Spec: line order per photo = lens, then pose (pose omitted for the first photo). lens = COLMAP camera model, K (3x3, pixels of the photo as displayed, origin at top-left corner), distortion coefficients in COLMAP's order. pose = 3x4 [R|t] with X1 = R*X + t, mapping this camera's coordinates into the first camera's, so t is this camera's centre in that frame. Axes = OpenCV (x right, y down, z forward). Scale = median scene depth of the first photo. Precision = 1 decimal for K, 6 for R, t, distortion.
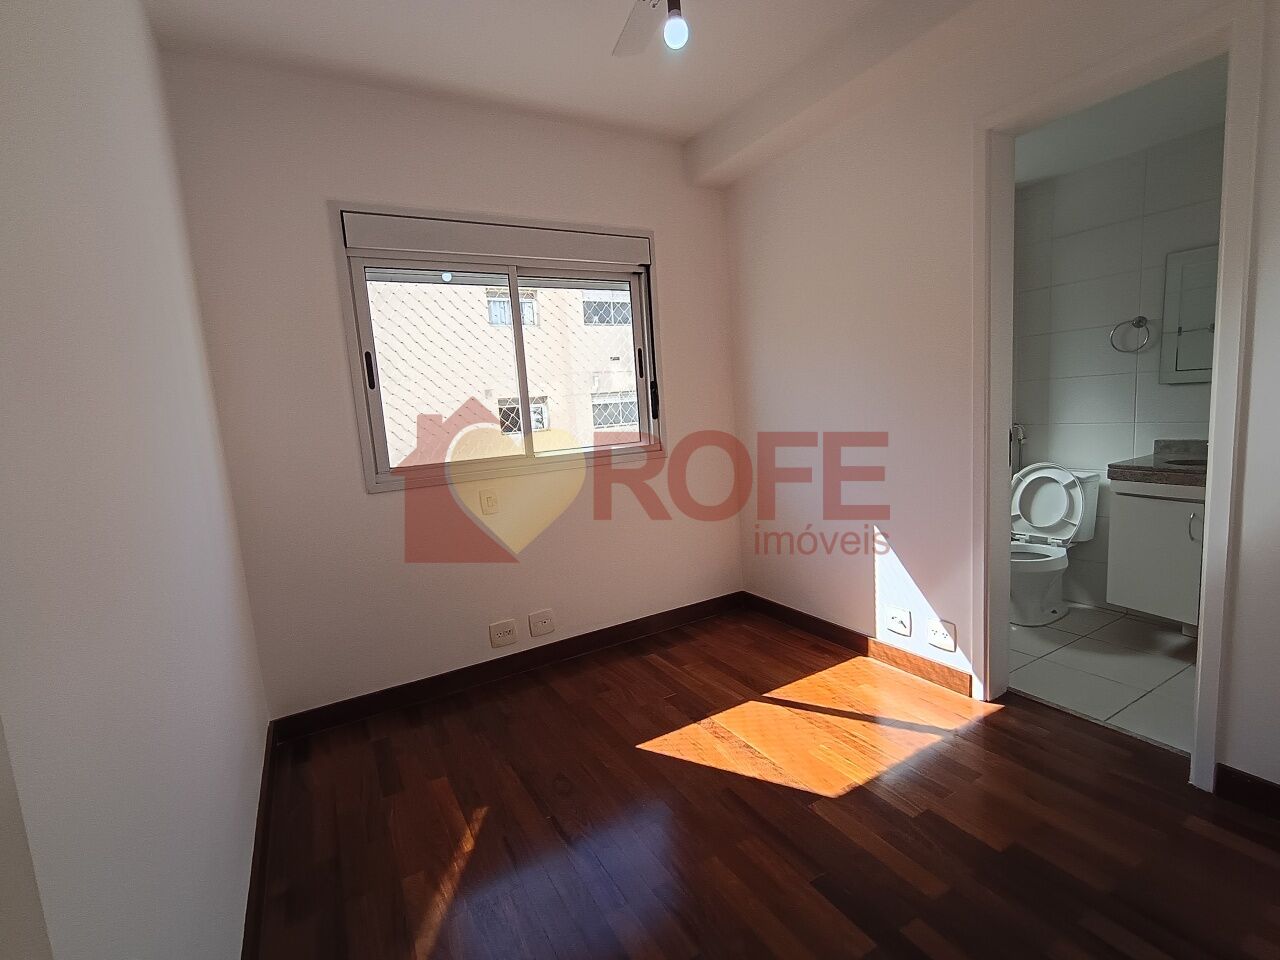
lens RADIAL K [[584.0, 0, 640.0], [0, 584.0, 480.0], [0, 0, 1]] dist [-0.000269, 0.000307]
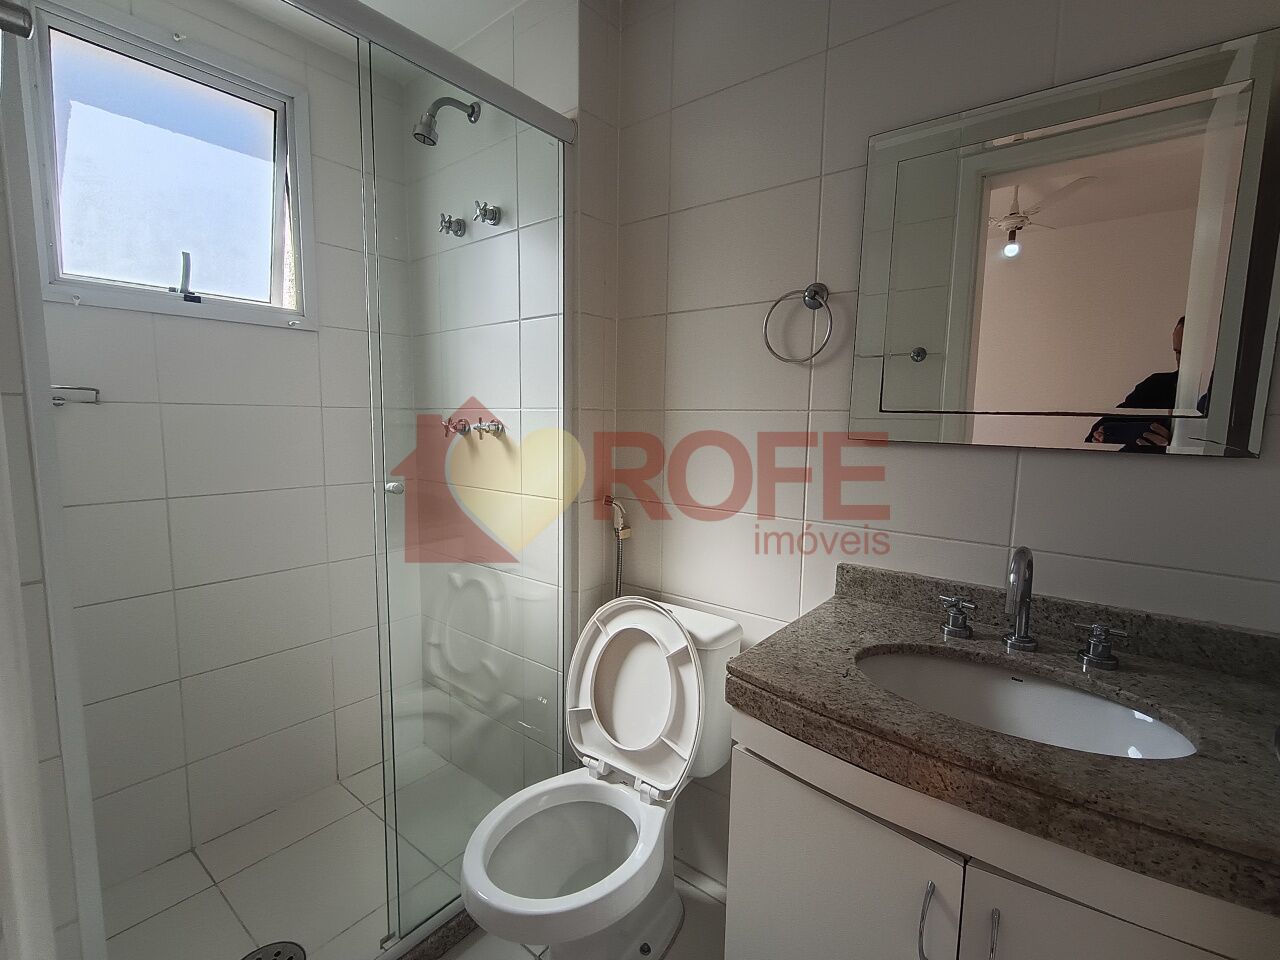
lens RADIAL K [[584.0, 0, 640.0], [0, 584.0, 480.0], [0, 0, 1]] dist [-0.000269, 0.000307]
pose [[0.925090, 0.041238, 0.377502, 0.544890], [-0.032090, 0.999020, -0.030492, -0.108837], [-0.378389, 0.016093, 0.925507, 0.614022]]
